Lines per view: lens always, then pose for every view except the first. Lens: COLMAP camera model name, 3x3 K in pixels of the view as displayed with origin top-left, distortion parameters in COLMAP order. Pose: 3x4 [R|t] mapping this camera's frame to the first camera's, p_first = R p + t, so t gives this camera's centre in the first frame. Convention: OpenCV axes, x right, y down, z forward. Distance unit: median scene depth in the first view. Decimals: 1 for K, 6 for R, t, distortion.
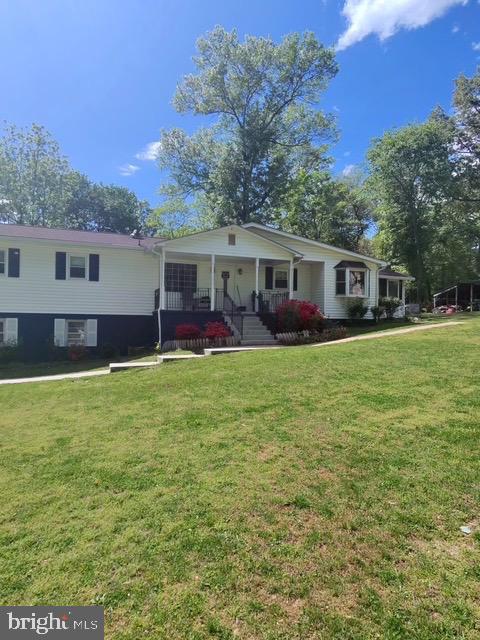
lens RADIAL K [[387.3, 0, 240.0], [0, 387.3, 320.0], [0, 0, 1]] dist [-0.001596, 0.000507]
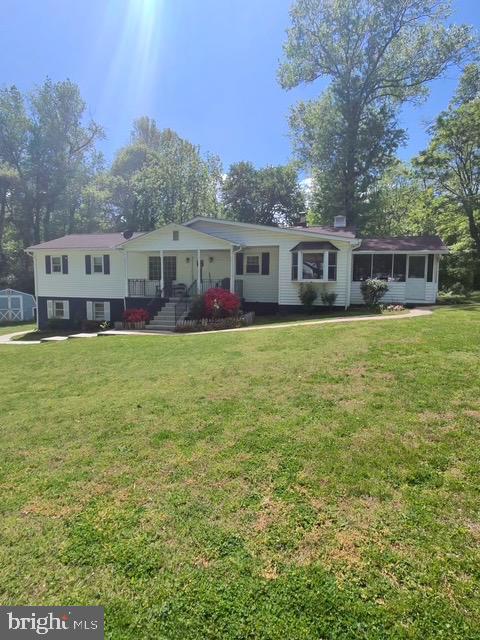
lens RADIAL K [[387.3, 0, 240.0], [0, 387.3, 320.0], [0, 0, 1]] dist [-0.001596, 0.000507]
pose [[0.768717, 0.061849, -0.636592, 0.751717], [0.004446, 0.994773, 0.102018, -0.064882], [0.639574, -0.081253, 0.764423, 0.190854]]
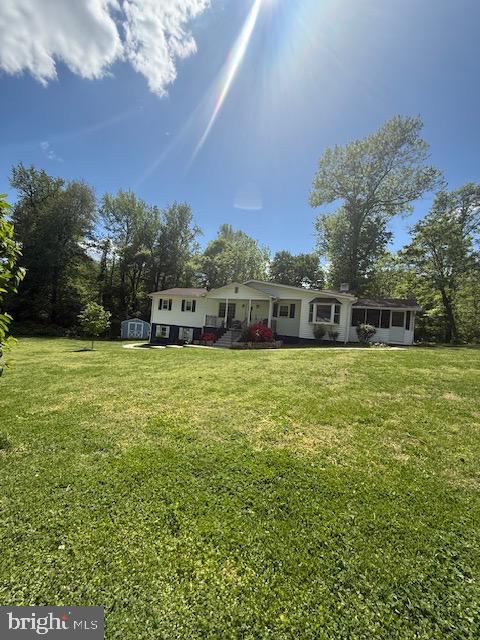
lens RADIAL K [[254.2, 0, 240.0], [0, 254.2, 320.0], [0, 0, 1]] dist [0.000804, -0.000011]
pose [[0.662375, 0.030300, -0.748559, 0.778692], [-0.068665, 0.997432, -0.020385, -0.035329], [0.746019, 0.064902, 0.662754, 0.183882]]
